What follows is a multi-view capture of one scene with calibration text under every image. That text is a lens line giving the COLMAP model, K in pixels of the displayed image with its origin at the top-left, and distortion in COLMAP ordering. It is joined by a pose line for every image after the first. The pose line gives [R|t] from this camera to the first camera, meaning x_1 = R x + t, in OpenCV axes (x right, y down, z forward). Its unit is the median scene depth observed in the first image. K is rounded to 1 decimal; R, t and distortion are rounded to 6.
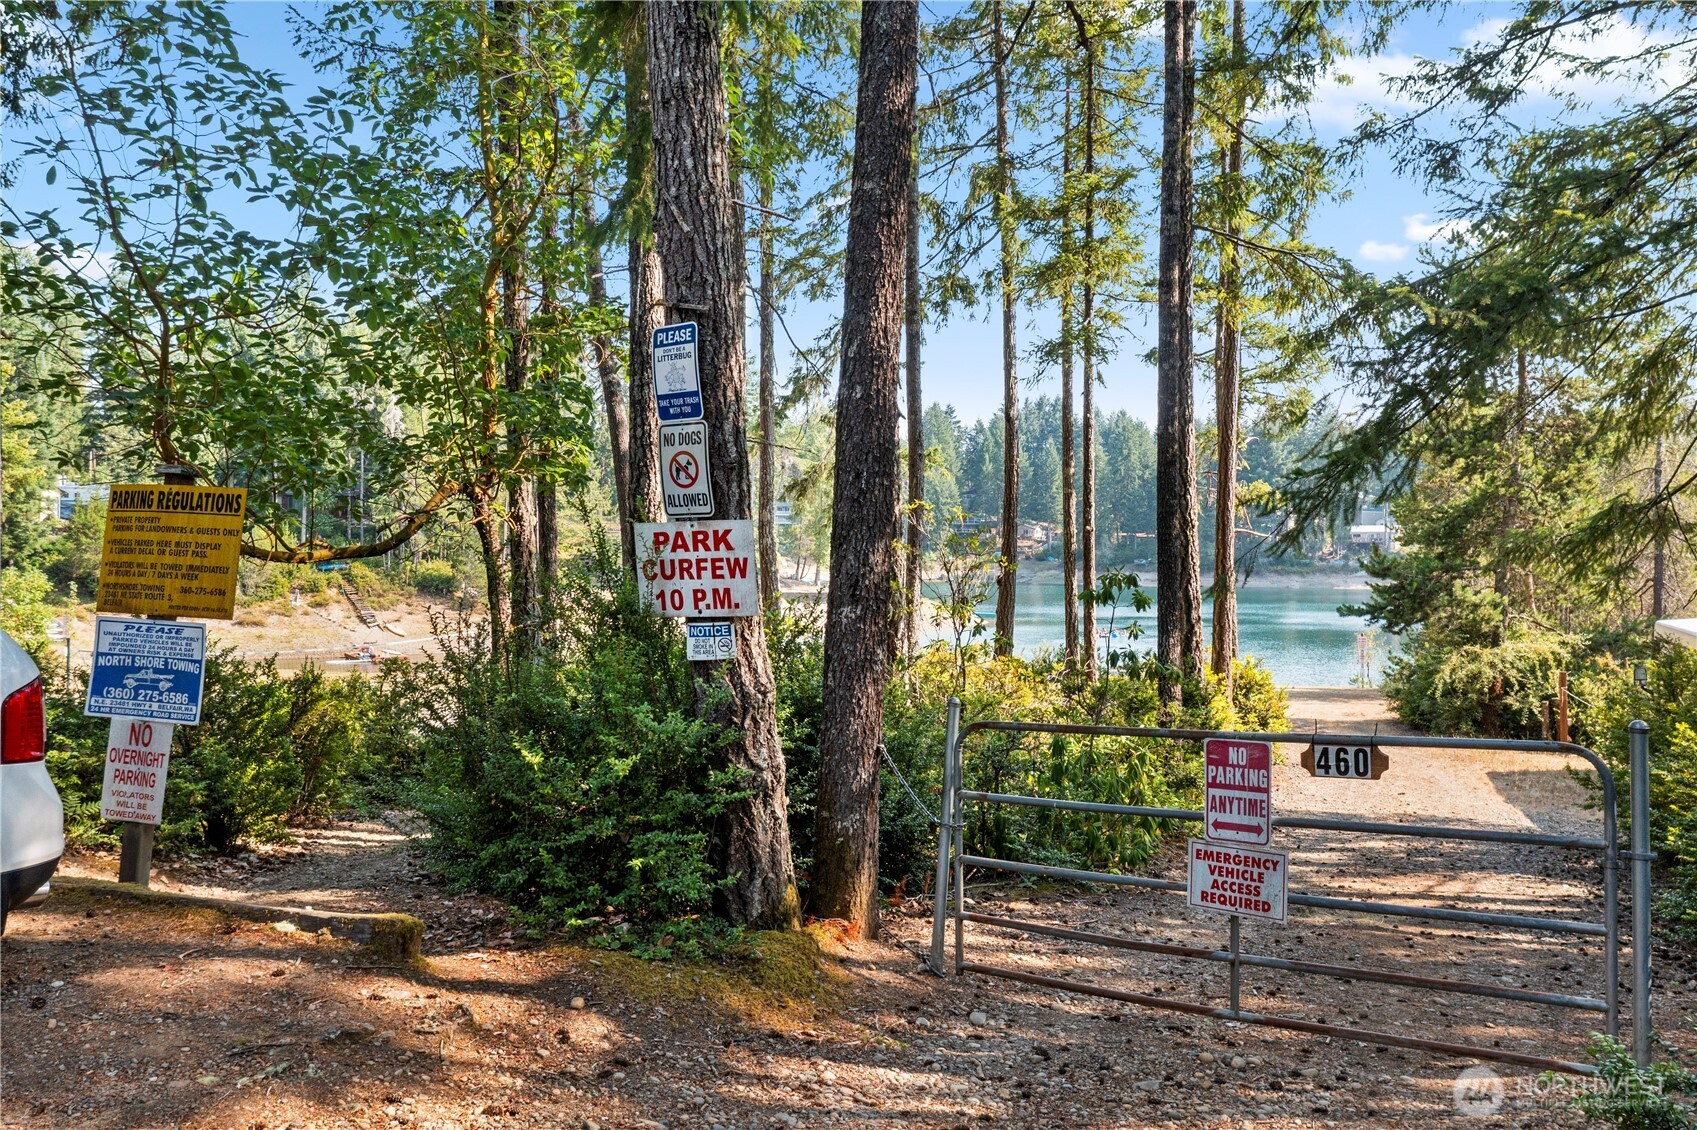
lens RADIAL K [[1351.3, 0, 845.9], [0, 1351.3, 564.2], [0, 0, 1]] dist [-0.003009, 0.004622]
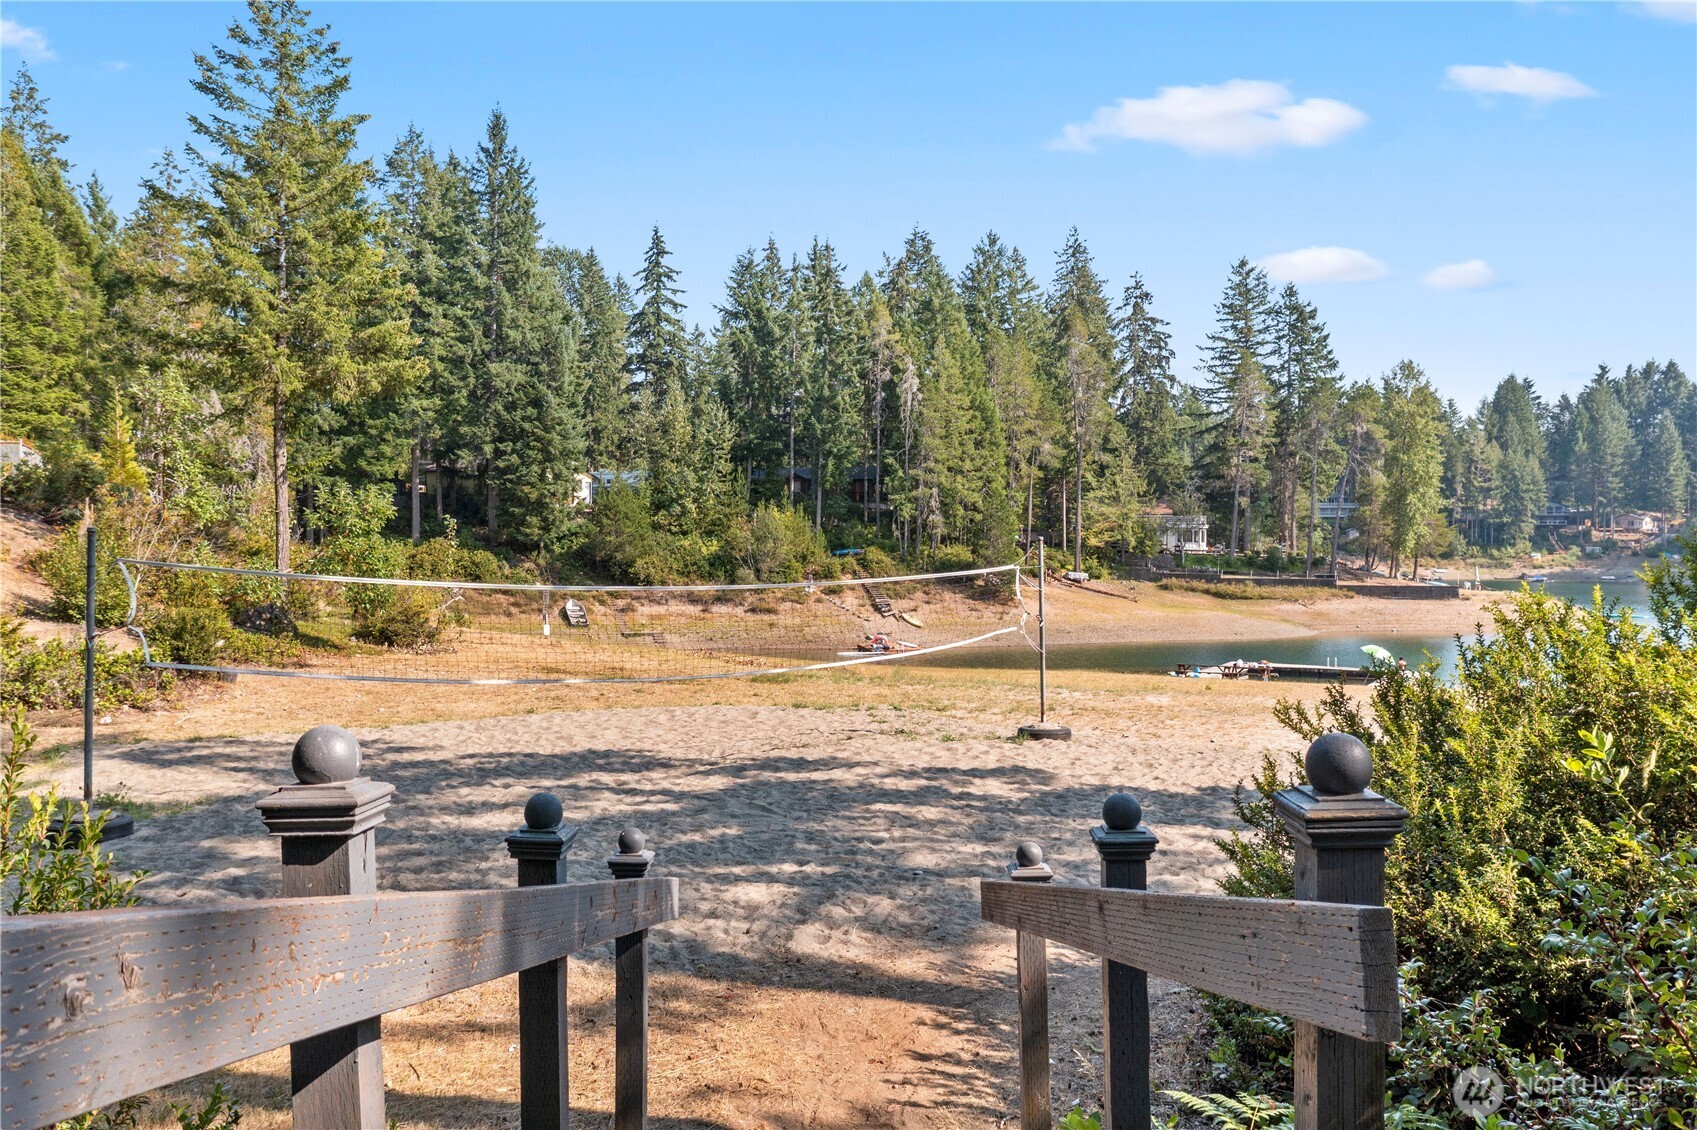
lens RADIAL K [[1351.3, 0, 844.8], [0, 1351.3, 565.7], [0, 0, 1]] dist [-0.003009, 0.004622]
pose [[0.930032, -0.000893, -0.367477, -0.045366], [0.000155, 0.999998, -0.002038, 0.014201], [0.367478, 0.001839, 0.930030, 0.149792]]
